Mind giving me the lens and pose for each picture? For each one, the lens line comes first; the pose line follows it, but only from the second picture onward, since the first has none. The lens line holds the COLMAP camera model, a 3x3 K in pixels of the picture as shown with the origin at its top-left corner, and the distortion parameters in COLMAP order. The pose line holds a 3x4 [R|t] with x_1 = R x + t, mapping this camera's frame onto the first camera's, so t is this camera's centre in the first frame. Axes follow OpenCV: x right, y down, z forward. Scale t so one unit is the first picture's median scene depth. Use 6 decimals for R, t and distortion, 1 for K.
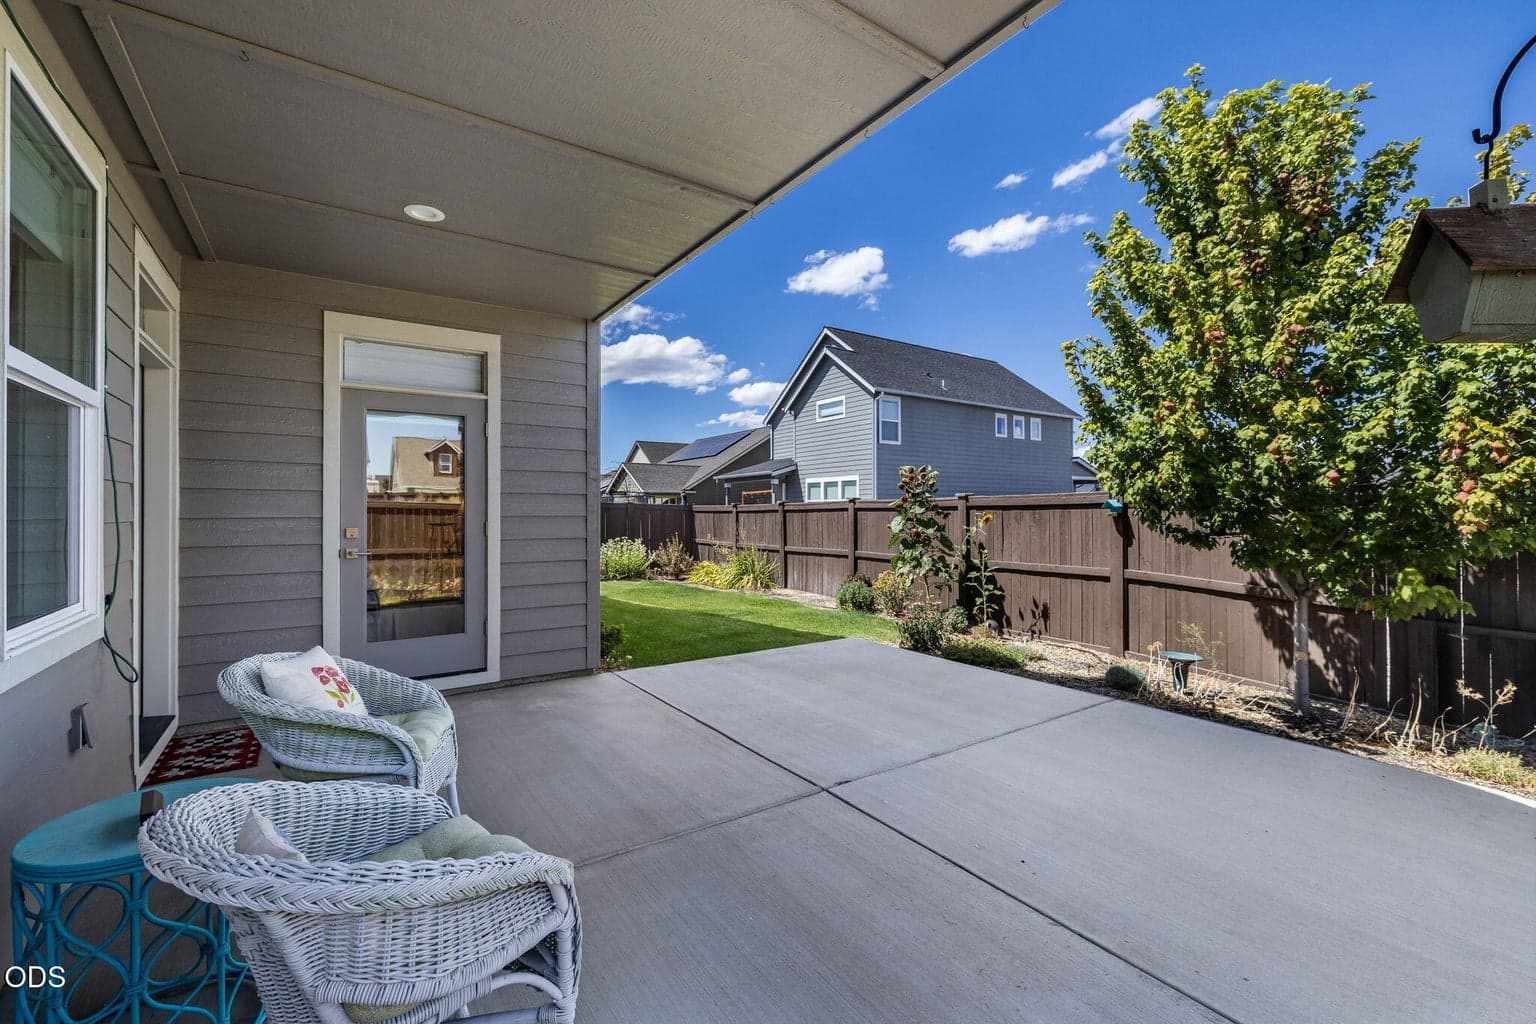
lens RADIAL K [[652.5, 0, 768.4], [0, 652.5, 507.2], [0, 0, 1]] dist [0.003965, 0.000876]
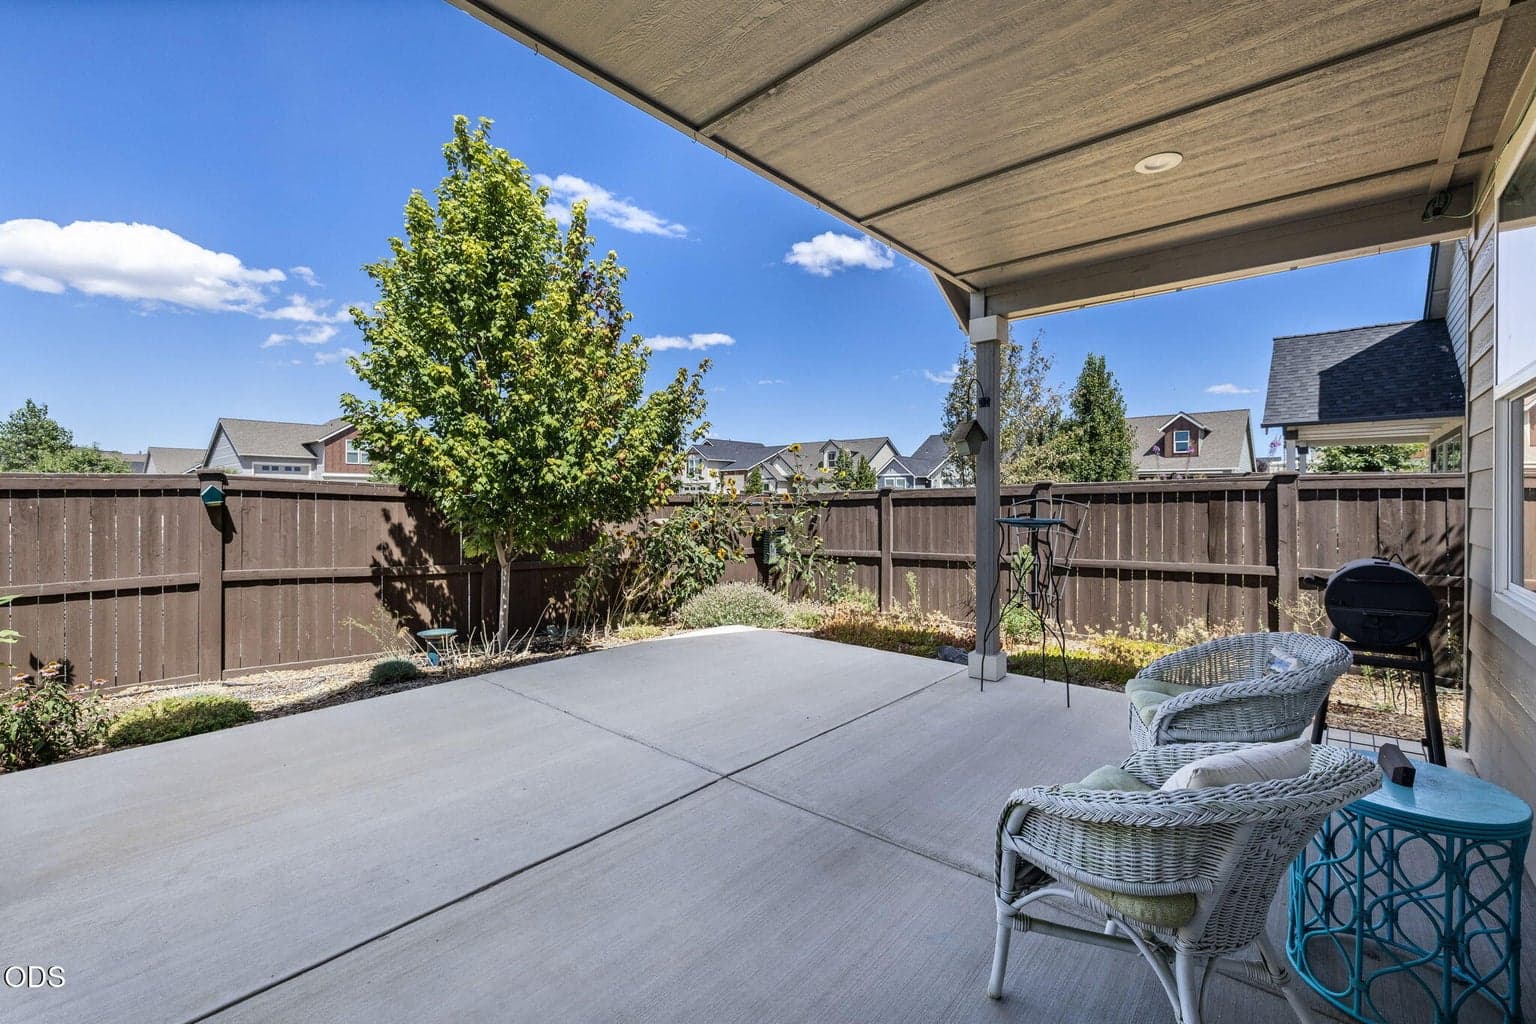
lens RADIAL K [[652.5, 0, 768.5], [0, 652.5, 501.1], [0, 0, 1]] dist [0.003965, 0.000876]
pose [[-0.247079, -0.004347, 0.968986, -0.562932], [-0.002714, 0.999989, 0.003793, 0.005141], [-0.968992, -0.001693, -0.247088, 0.744832]]
